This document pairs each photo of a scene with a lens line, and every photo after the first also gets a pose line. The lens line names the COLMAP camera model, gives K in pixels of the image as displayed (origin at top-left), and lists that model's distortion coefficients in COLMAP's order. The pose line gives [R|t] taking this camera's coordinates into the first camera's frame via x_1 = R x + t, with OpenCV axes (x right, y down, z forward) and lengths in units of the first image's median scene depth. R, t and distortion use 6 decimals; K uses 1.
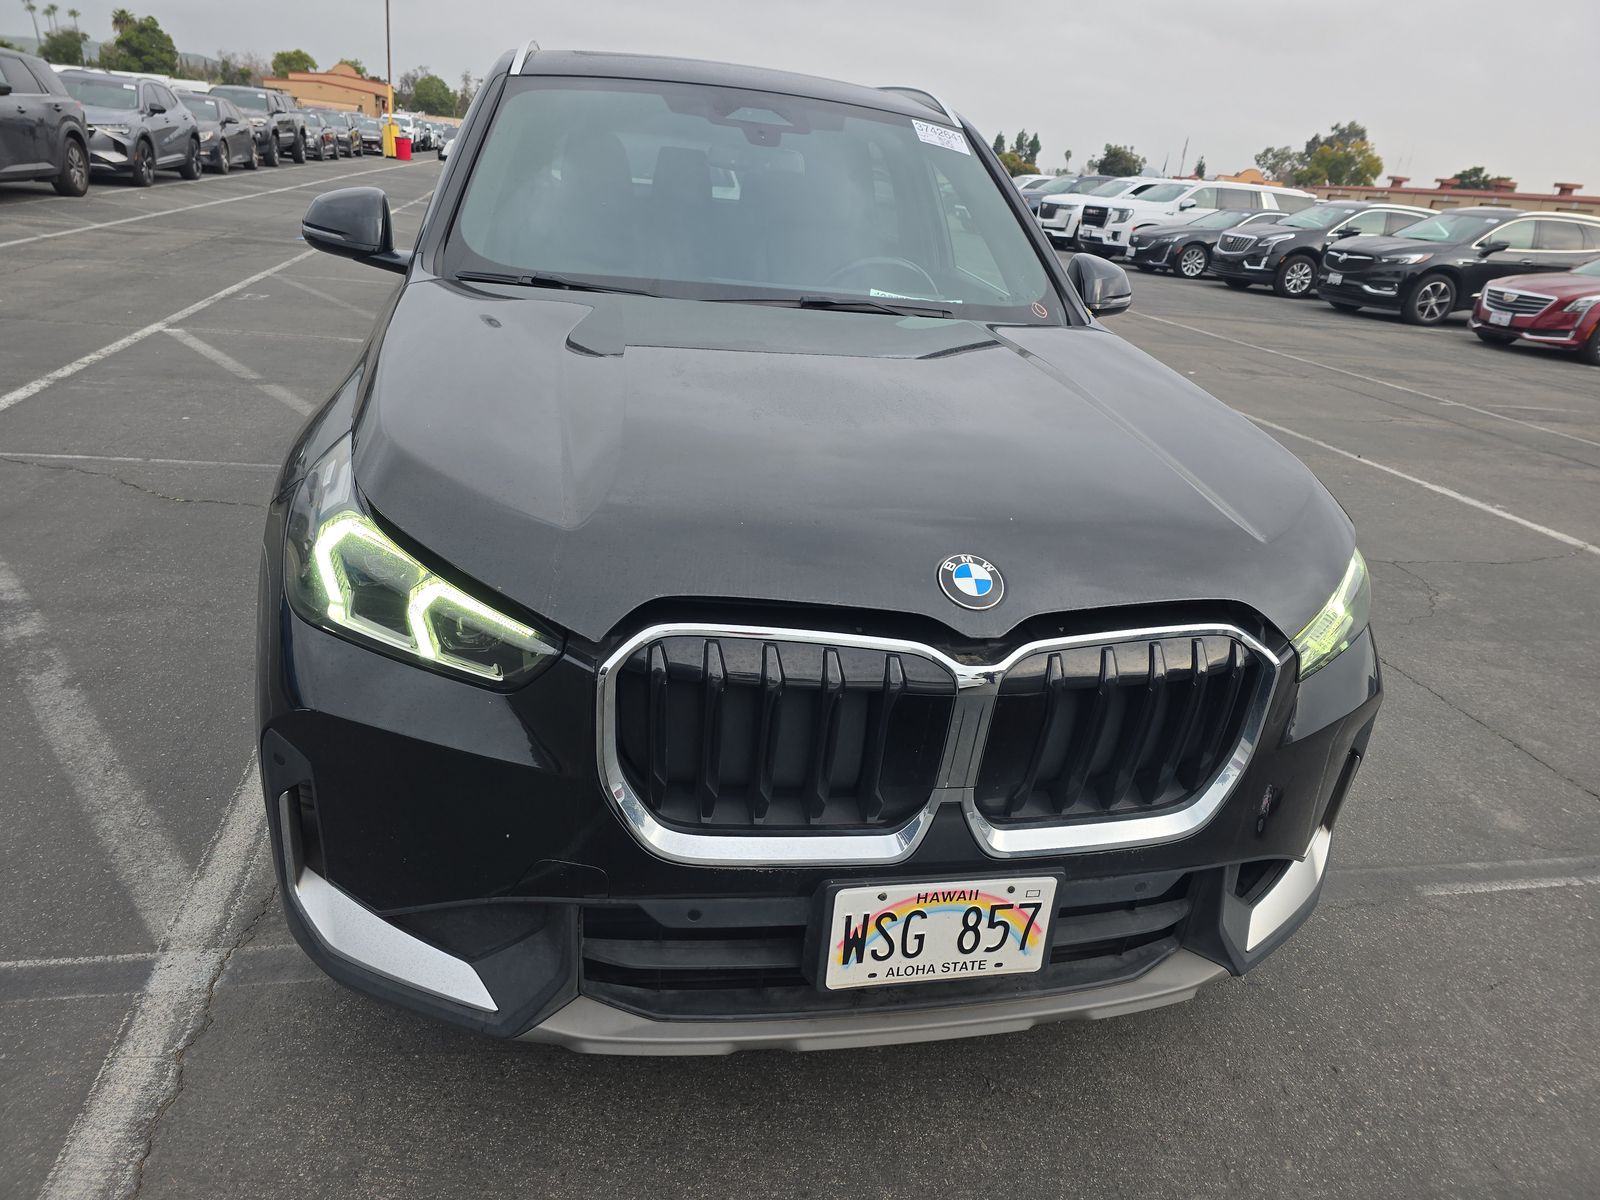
lens RADIAL K [[1073.5, 0, 796.0], [0, 1073.5, 598.6], [0, 0, 1]] dist [0.055643, -0.047409]
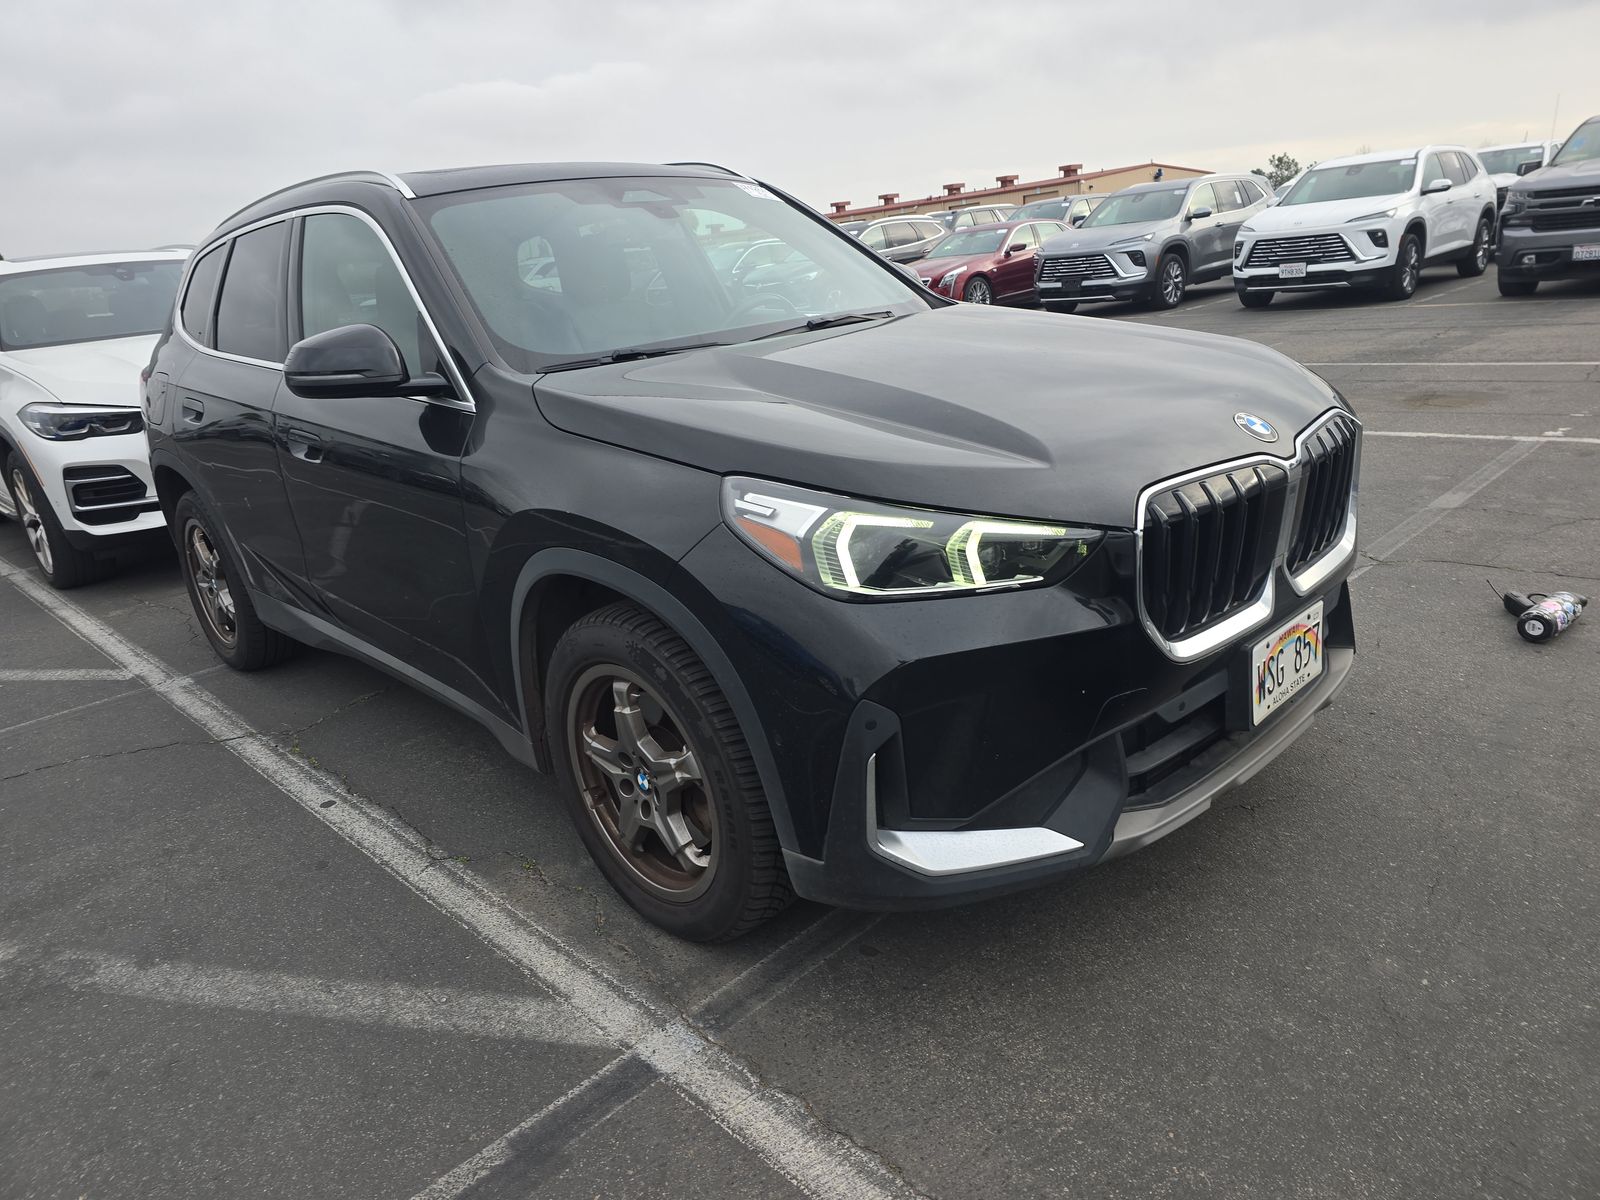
lens RADIAL K [[1079.3, 0, 804.7], [0, 1079.3, 600.4], [0, 0, 1]] dist [0.059092, -0.044048]
pose [[0.828389, -0.331397, 0.451606, -0.993809], [0.363577, 0.931417, 0.016575, -0.023216], [-0.426126, 0.150463, 0.892064, -0.029359]]
